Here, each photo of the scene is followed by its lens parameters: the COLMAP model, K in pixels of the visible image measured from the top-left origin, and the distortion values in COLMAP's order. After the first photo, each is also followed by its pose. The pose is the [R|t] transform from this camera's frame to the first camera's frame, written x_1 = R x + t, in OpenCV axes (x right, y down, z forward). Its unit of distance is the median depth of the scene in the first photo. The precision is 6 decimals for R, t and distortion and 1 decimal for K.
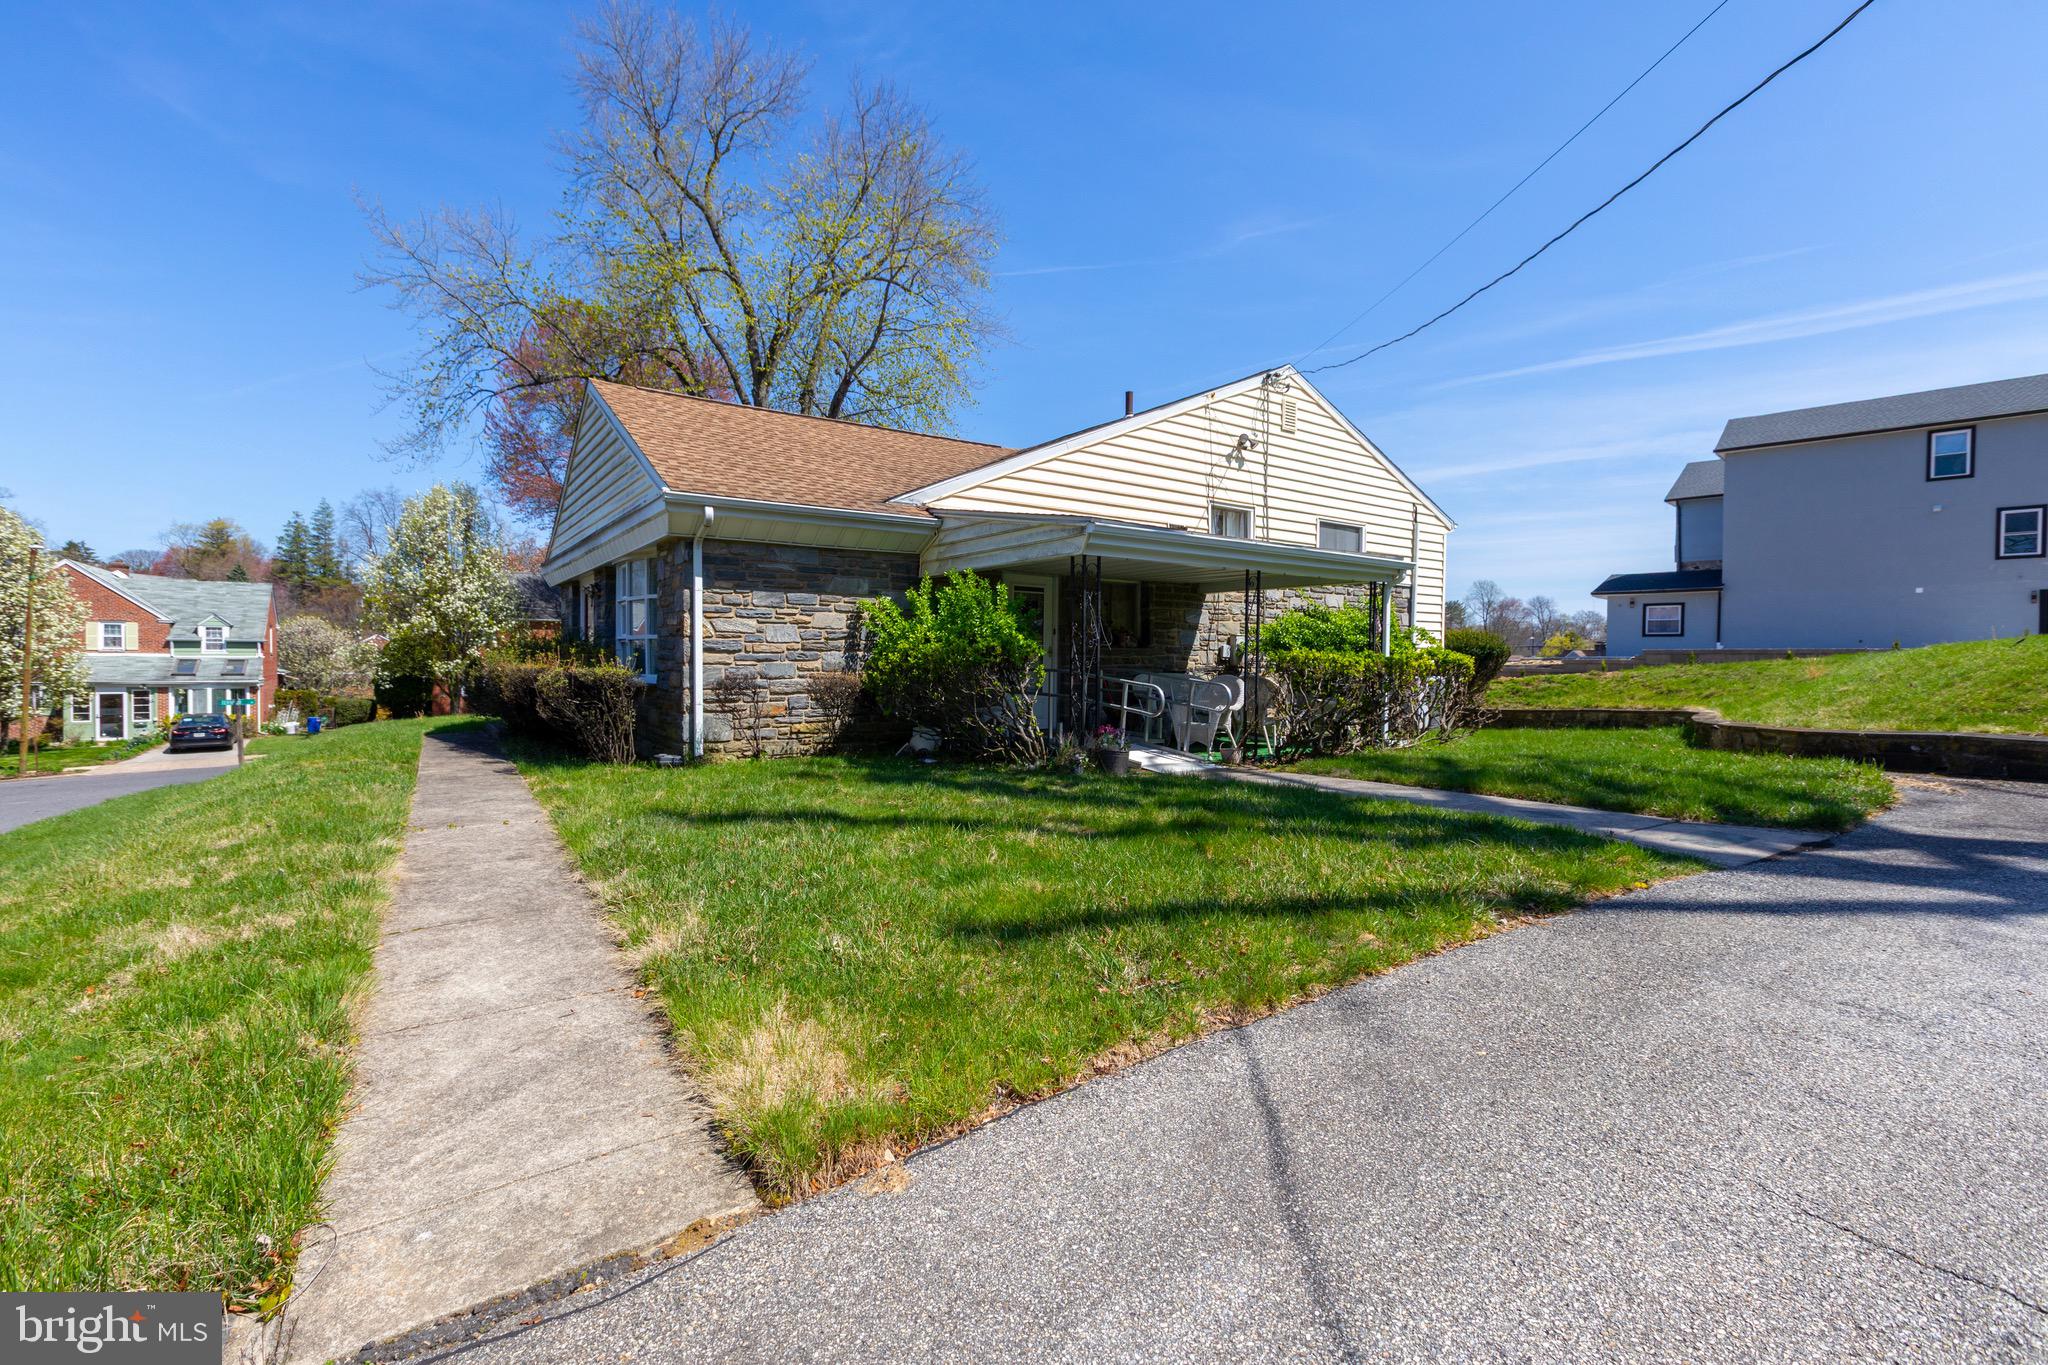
lens RADIAL K [[908.4, 0, 1022.7], [0, 908.4, 679.6], [0, 0, 1]] dist [0.002113, 0.000622]
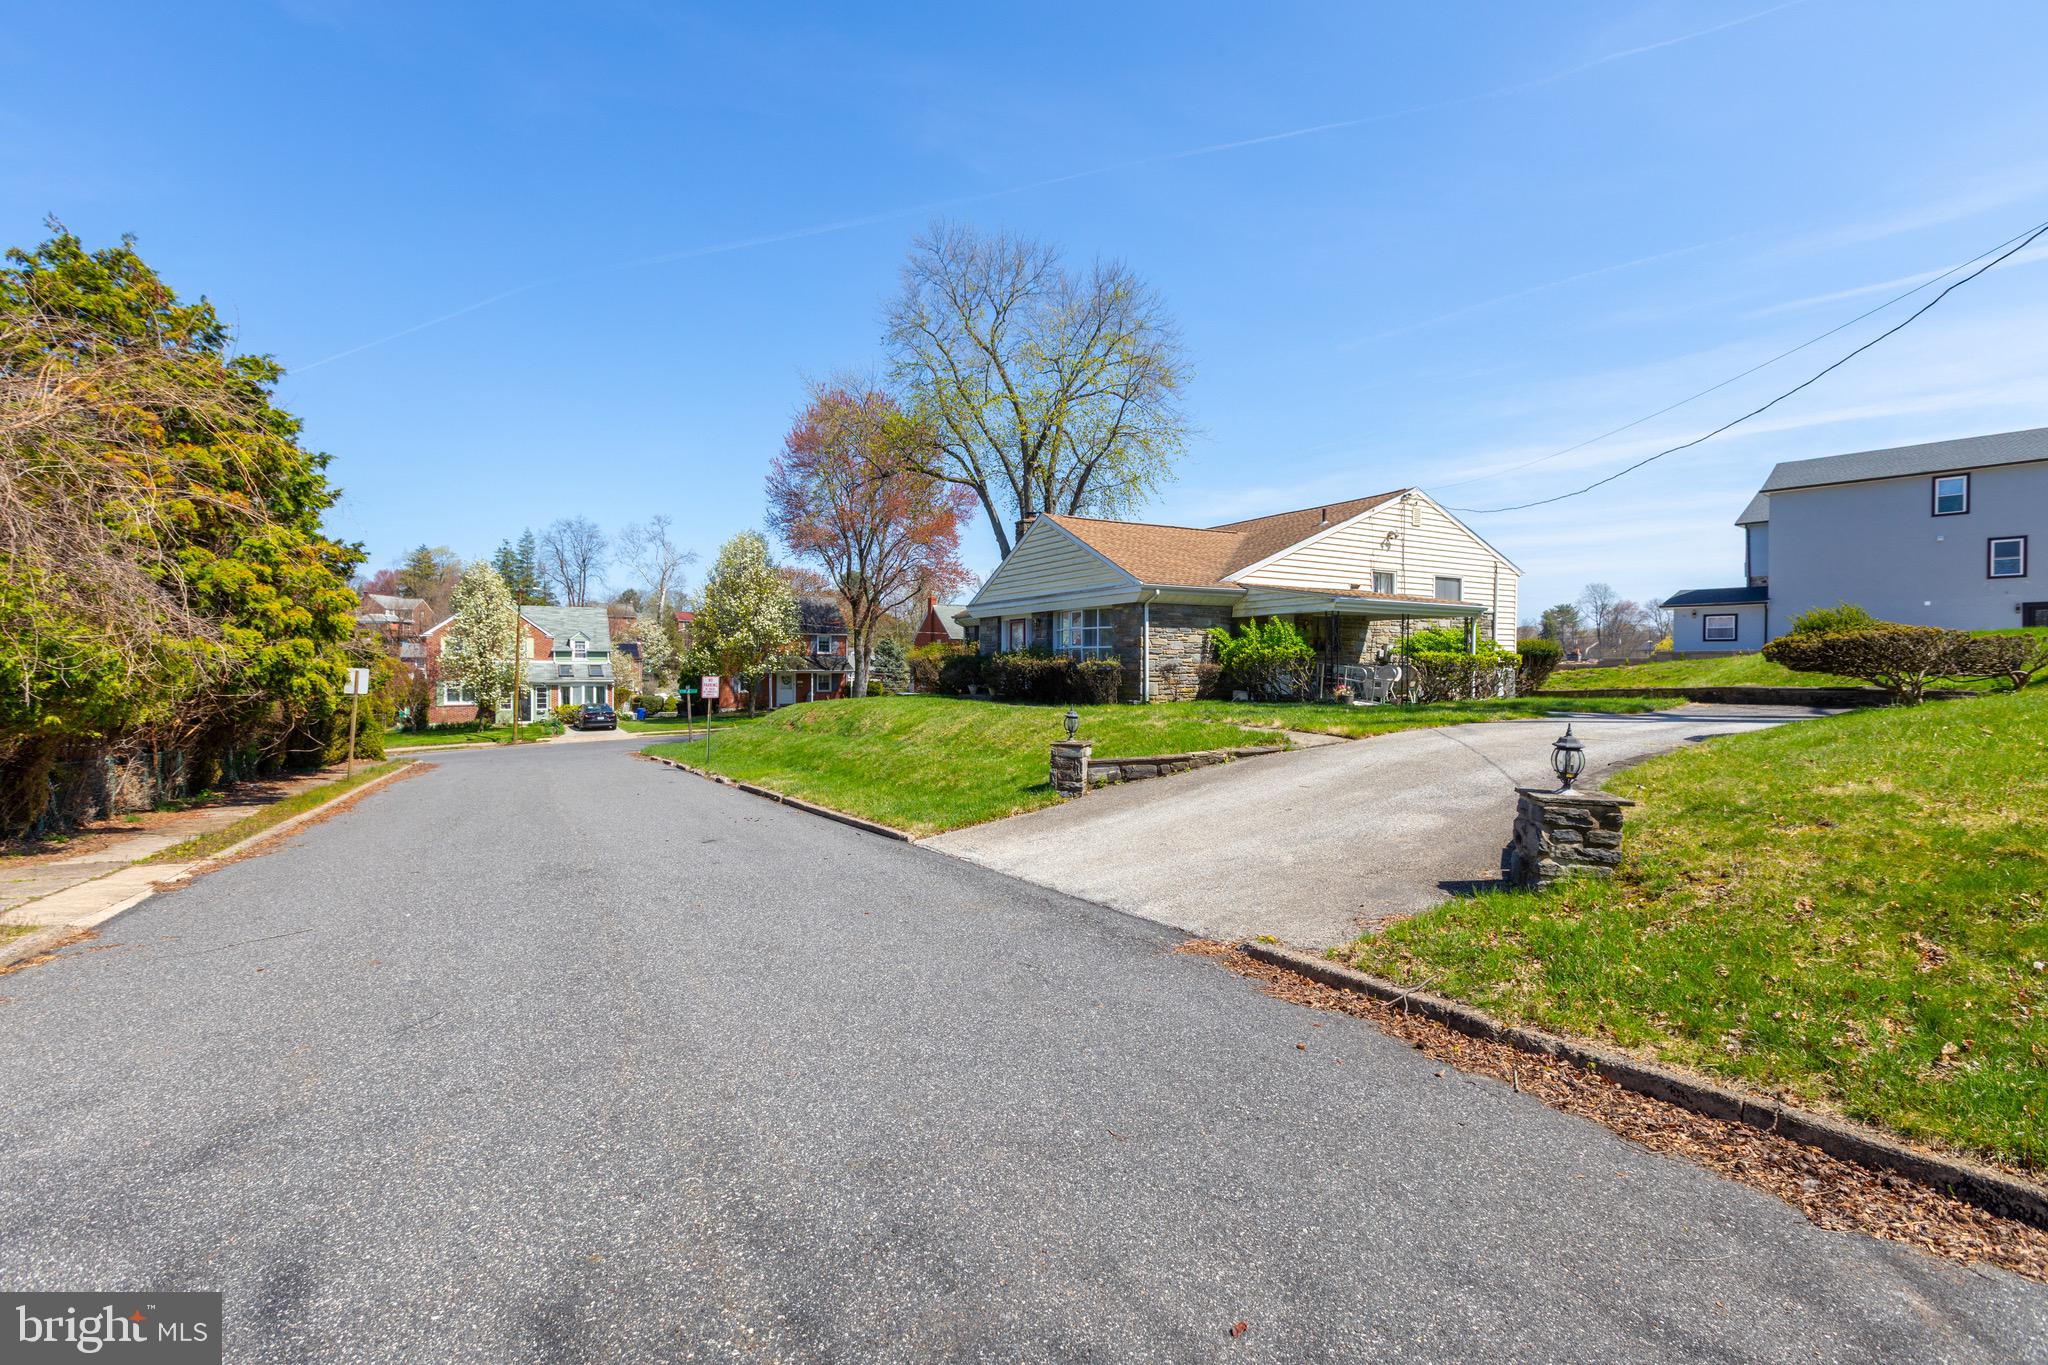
lens RADIAL K [[908.4, 0, 1022.7], [0, 908.4, 679.6], [0, 0, 1]] dist [0.002113, 0.000622]
pose [[0.995214, -0.002247, -0.097694, -0.280802], [0.001489, 0.999968, -0.007835, 0.030949], [0.097708, 0.007652, 0.995186, -0.780235]]
